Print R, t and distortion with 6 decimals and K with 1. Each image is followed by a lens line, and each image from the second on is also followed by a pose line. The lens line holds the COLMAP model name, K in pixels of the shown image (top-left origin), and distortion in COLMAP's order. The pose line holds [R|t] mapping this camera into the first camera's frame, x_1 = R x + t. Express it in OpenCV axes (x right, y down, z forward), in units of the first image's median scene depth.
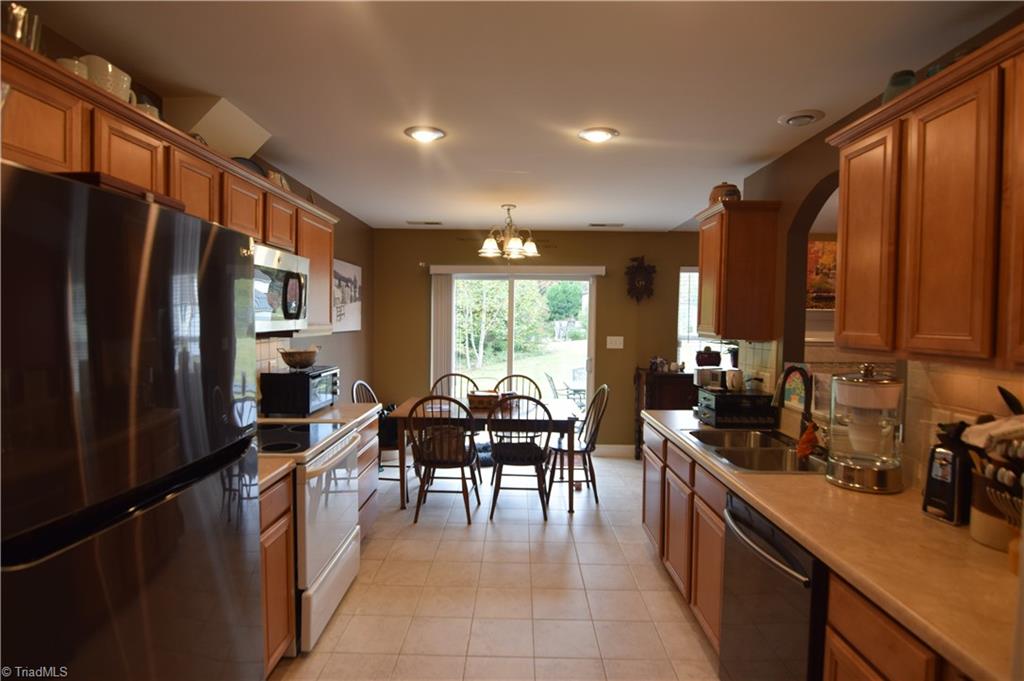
lens RADIAL K [[517.2, 0, 512.0], [0, 517.2, 340.5], [0, 0, 1]] dist [-0.032364, -0.000747]
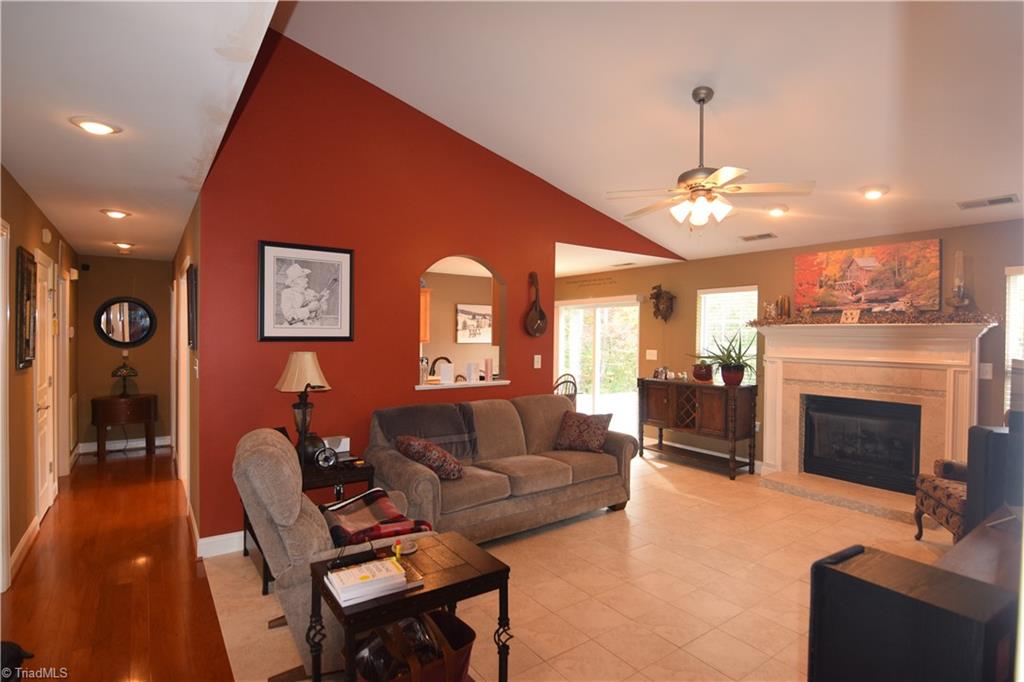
lens RADIAL K [[517.2, 0, 512.0], [0, 517.2, 341.0], [0, 0, 1]] dist [-0.032364, -0.000747]
pose [[0.597916, 0.004601, -0.801546, 1.009928], [-0.031143, 0.999362, -0.017495, 0.002795], [0.800953, 0.035423, 0.597678, -0.008057]]
